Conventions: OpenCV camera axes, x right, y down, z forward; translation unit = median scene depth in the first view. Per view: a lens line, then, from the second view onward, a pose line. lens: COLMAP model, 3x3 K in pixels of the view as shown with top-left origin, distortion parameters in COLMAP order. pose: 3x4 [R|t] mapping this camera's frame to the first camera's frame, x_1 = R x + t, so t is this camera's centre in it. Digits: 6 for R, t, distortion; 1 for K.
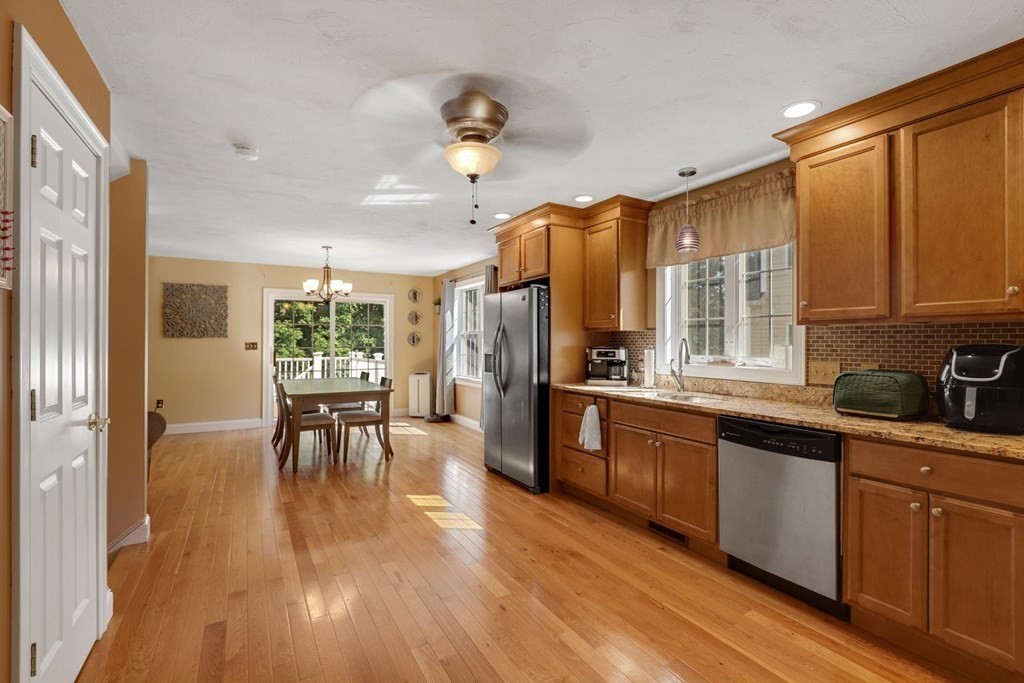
lens RADIAL K [[469.1, 0, 517.5], [0, 469.1, 344.5], [0, 0, 1]] dist [-0.021065, 0.000125]
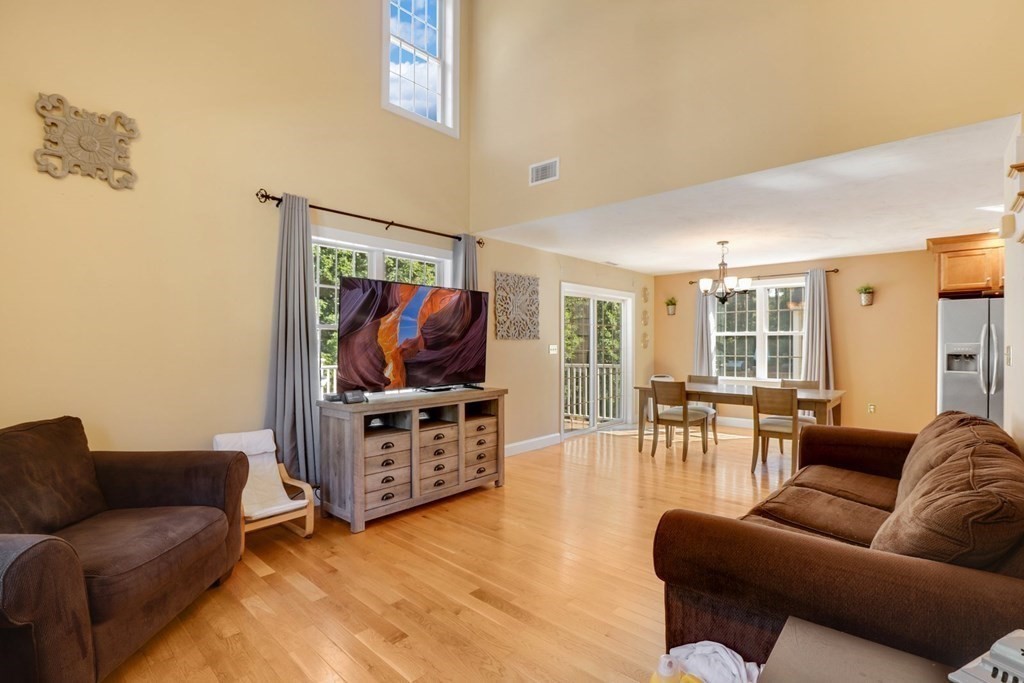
lens RADIAL K [[469.1, 0, 517.5], [0, 469.1, 344.5], [0, 0, 1]] dist [-0.021065, 0.000125]
pose [[0.943405, -0.005031, 0.331606, -0.946122], [0.003352, 0.999979, 0.005634, -0.009963], [-0.331627, -0.004203, 0.943401, 0.207524]]
